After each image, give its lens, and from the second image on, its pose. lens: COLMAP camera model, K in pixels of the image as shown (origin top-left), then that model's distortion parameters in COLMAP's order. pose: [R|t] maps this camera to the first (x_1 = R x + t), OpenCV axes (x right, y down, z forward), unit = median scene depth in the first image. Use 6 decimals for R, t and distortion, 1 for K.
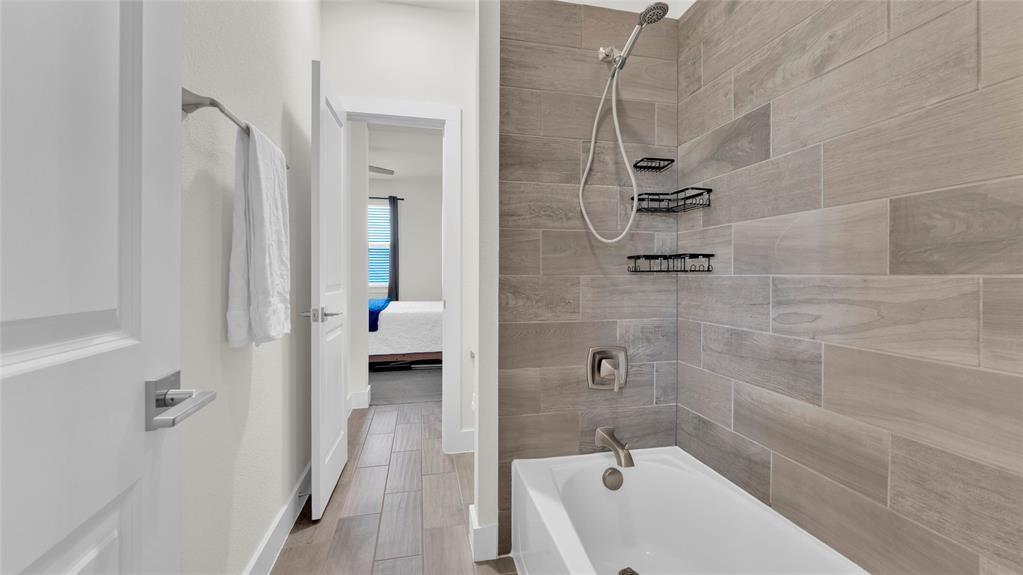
lens RADIAL K [[414.8, 0, 517.1], [0, 414.8, 279.0], [0, 0, 1]] dist [-0.002922, 0.001043]
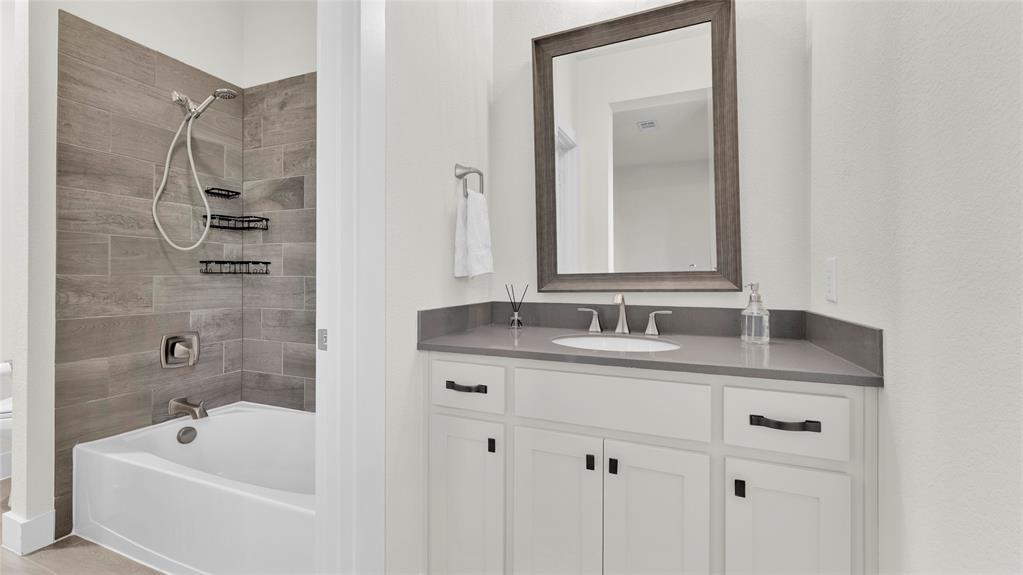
lens RADIAL K [[414.8, 0, 516.4], [0, 414.8, 278.4], [0, 0, 1]] dist [-0.002922, 0.001043]
pose [[0.568555, 0.000887, 0.822645, -0.242974], [0.001265, 0.999997, -0.001953, 0.003529], [-0.822644, 0.002151, 0.568553, -0.562572]]
